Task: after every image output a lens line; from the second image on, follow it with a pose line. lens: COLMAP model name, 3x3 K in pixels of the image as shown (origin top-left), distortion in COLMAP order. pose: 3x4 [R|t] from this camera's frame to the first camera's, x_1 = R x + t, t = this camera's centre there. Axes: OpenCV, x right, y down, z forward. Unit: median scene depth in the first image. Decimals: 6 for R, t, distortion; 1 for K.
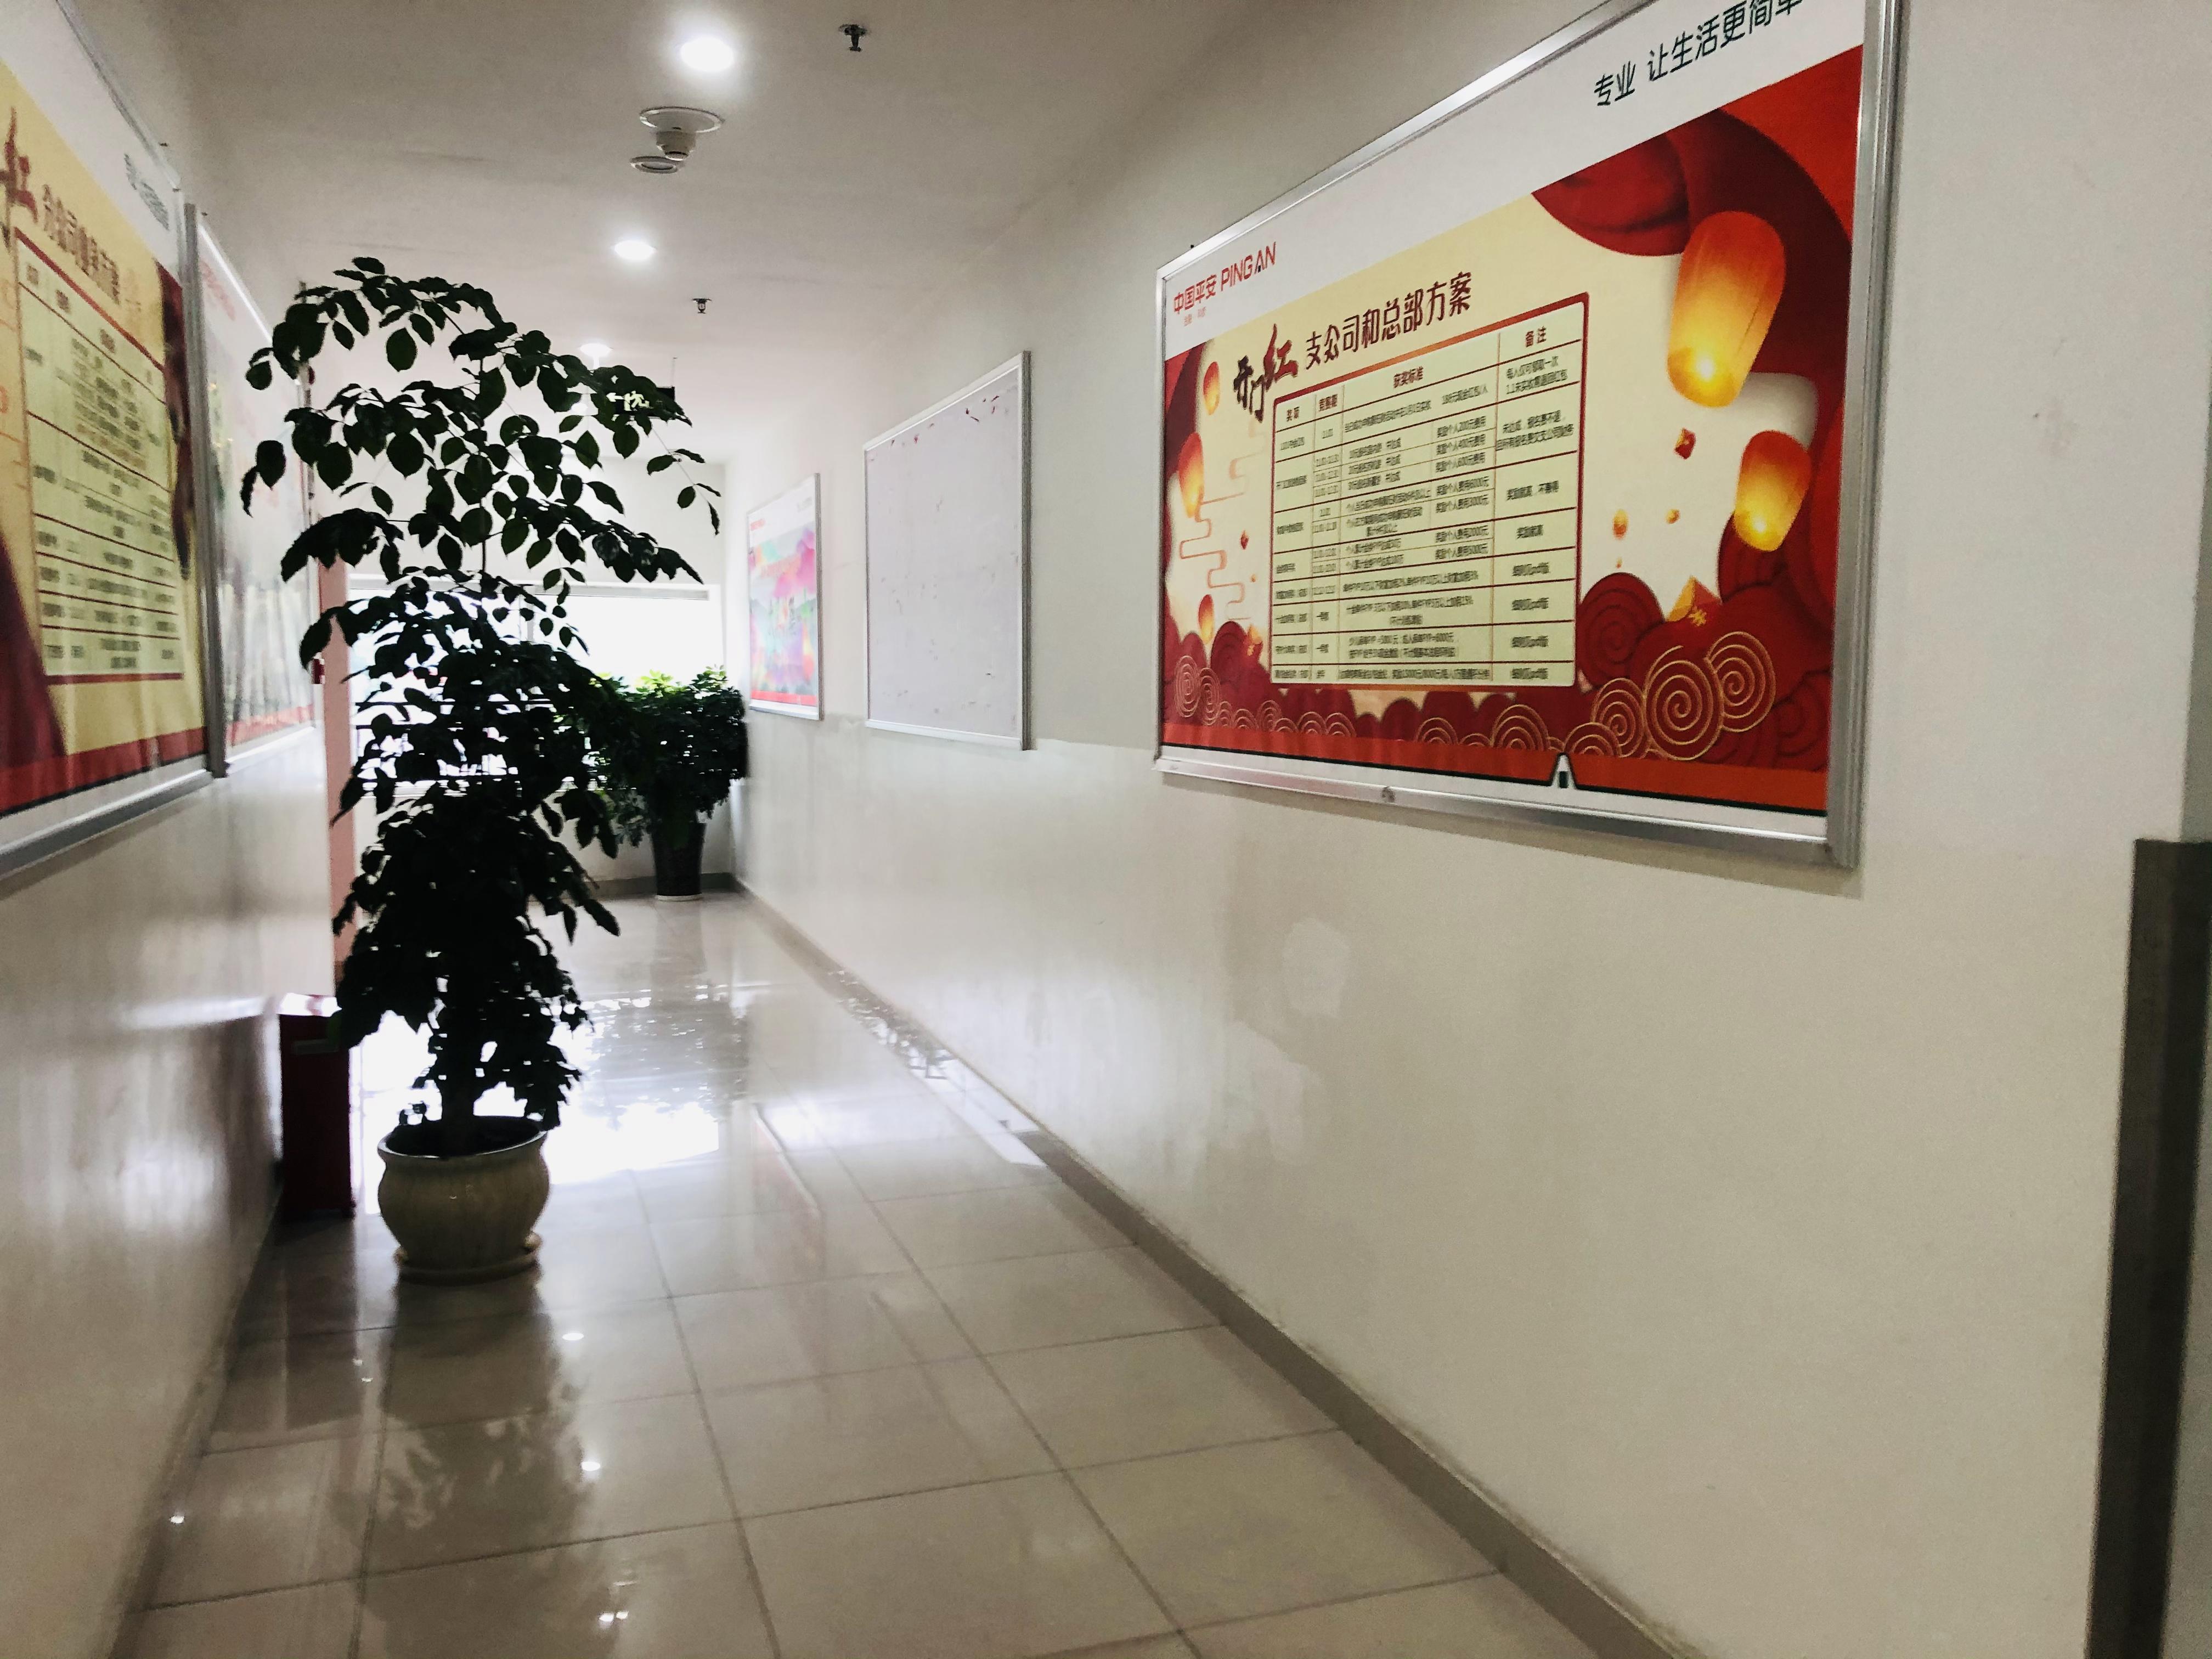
lens RADIAL K [[1785.7, 0, 1115.1], [0, 1785.7, 844.3], [0, 0, 1]] dist [0.061718, -0.037383]
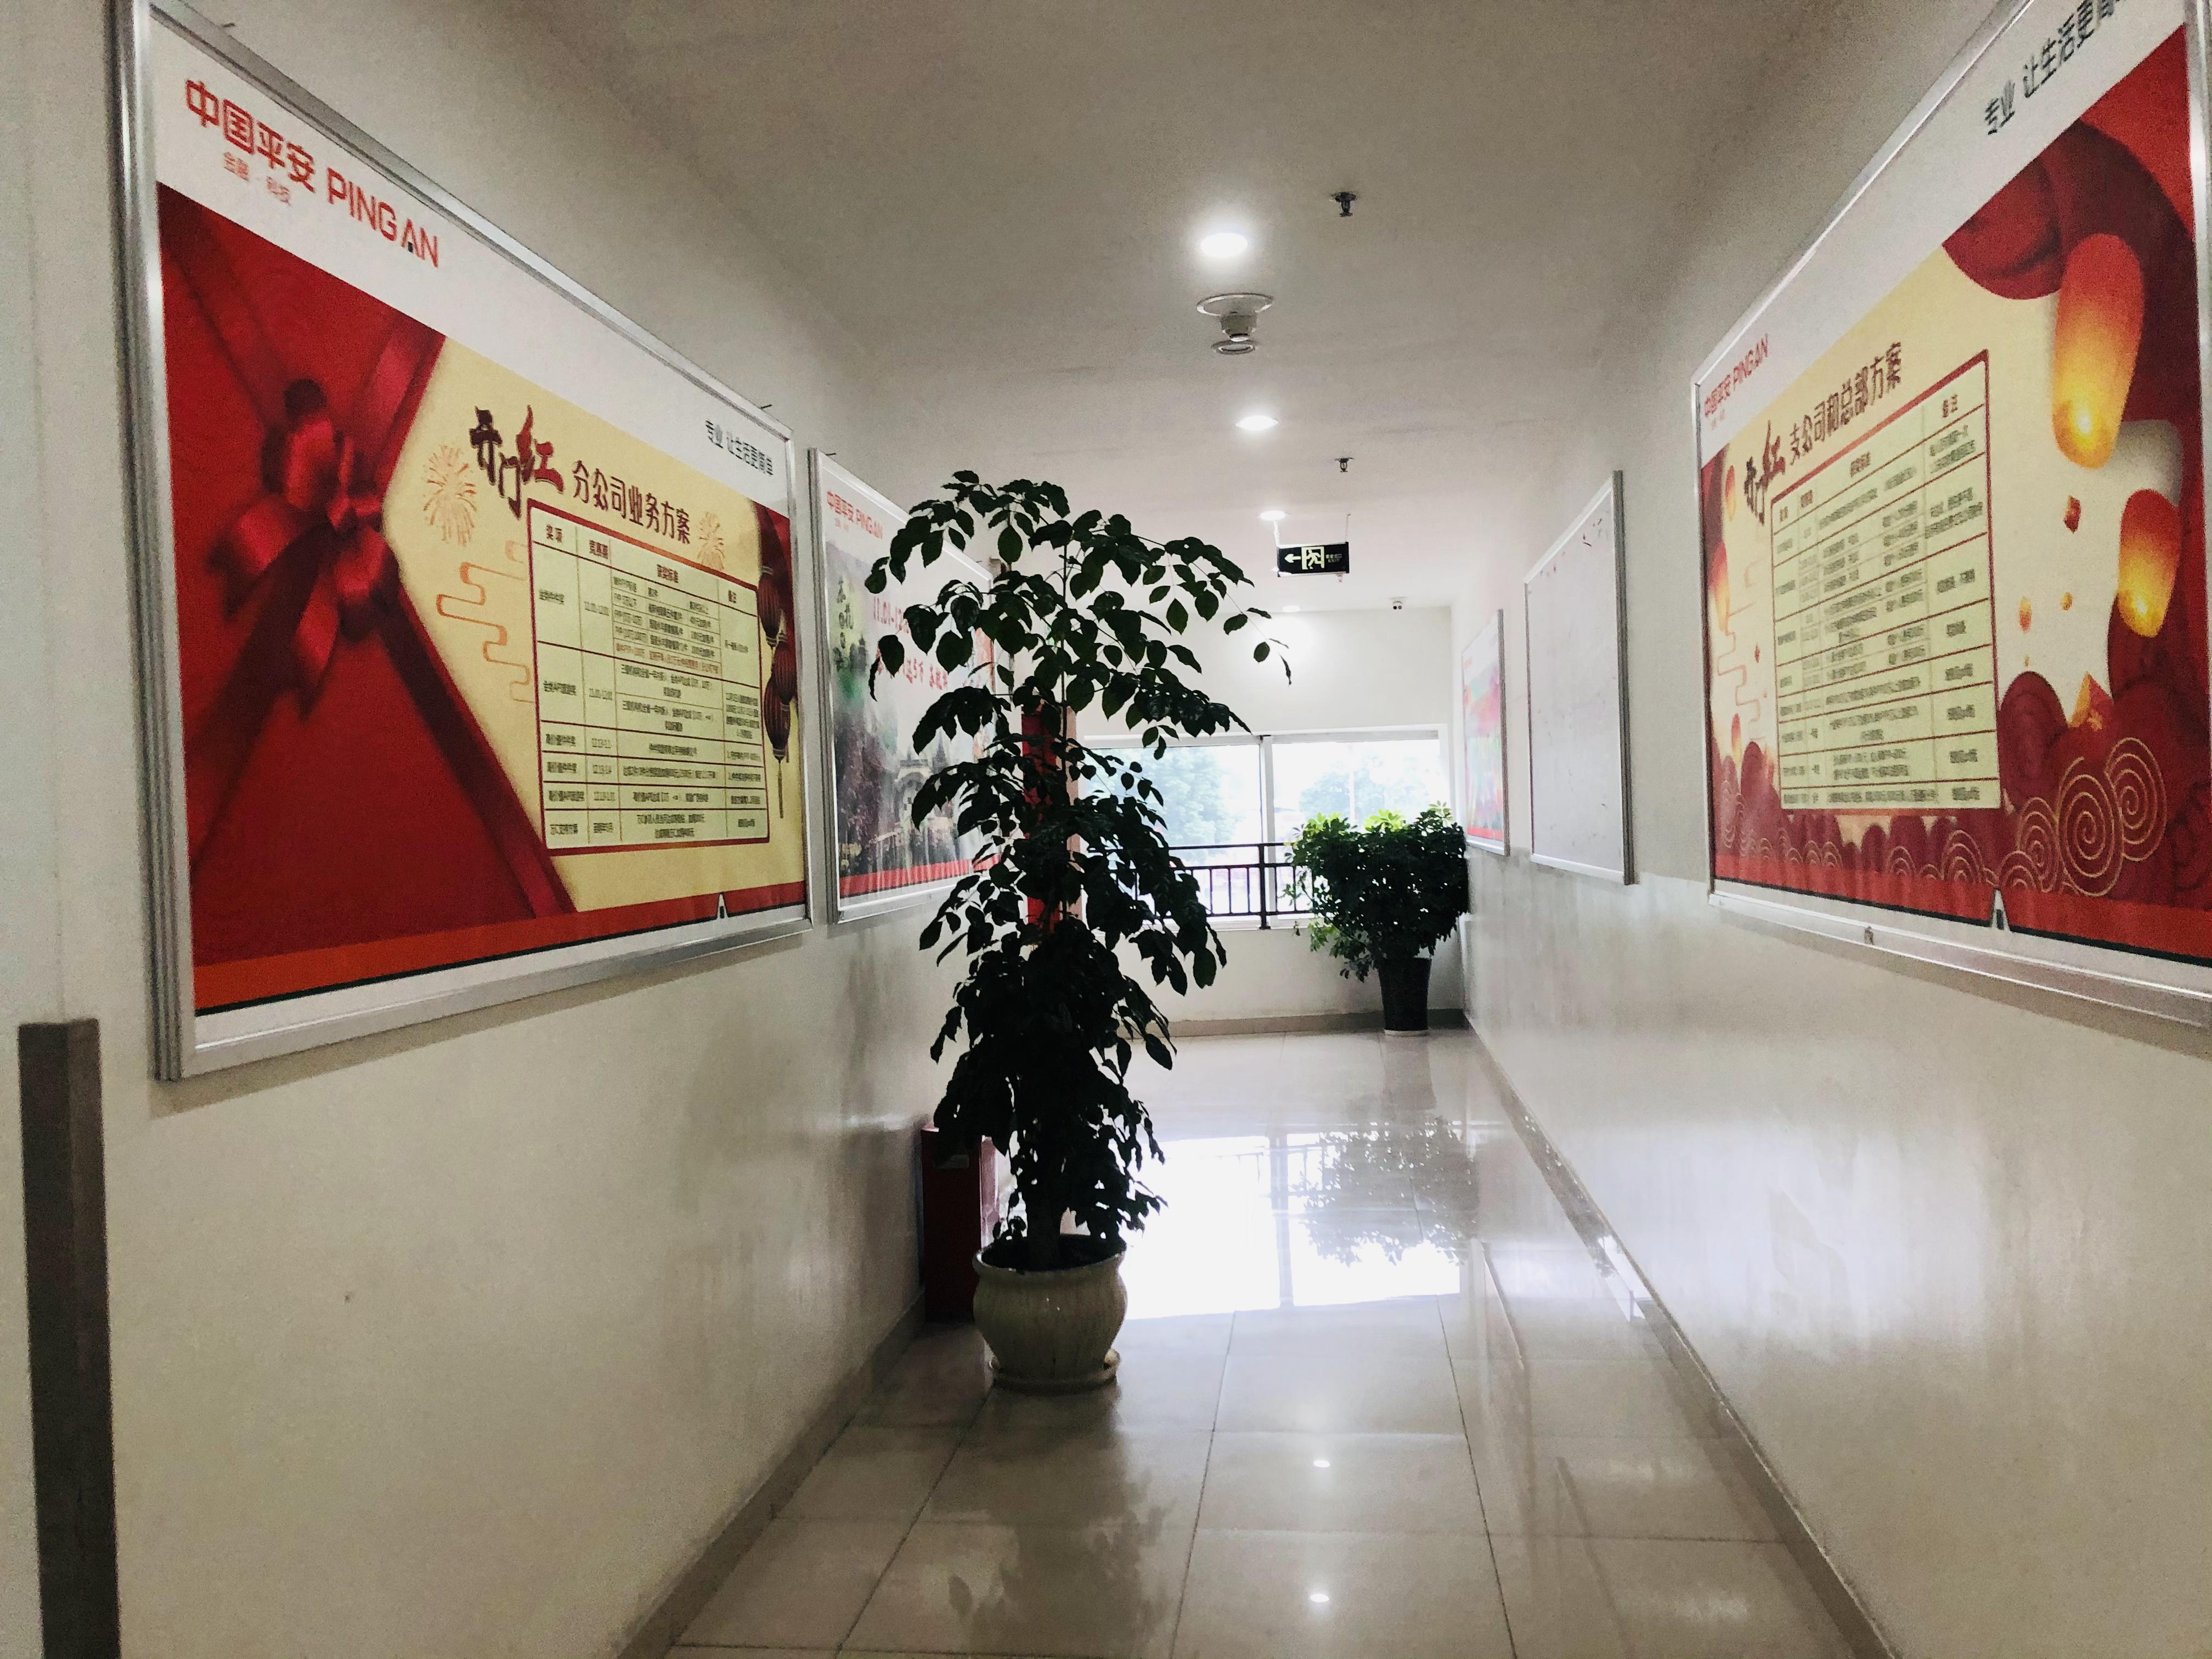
lens RADIAL K [[1785.7, 0, 1117.8], [0, 1785.7, 841.7], [0, 0, 1]] dist [0.061718, -0.037383]
pose [[0.896134, -0.028594, -0.442862, 0.178496], [-0.004904, 0.997223, -0.074310, -0.005176], [0.443757, 0.068763, 0.893505, 0.044307]]
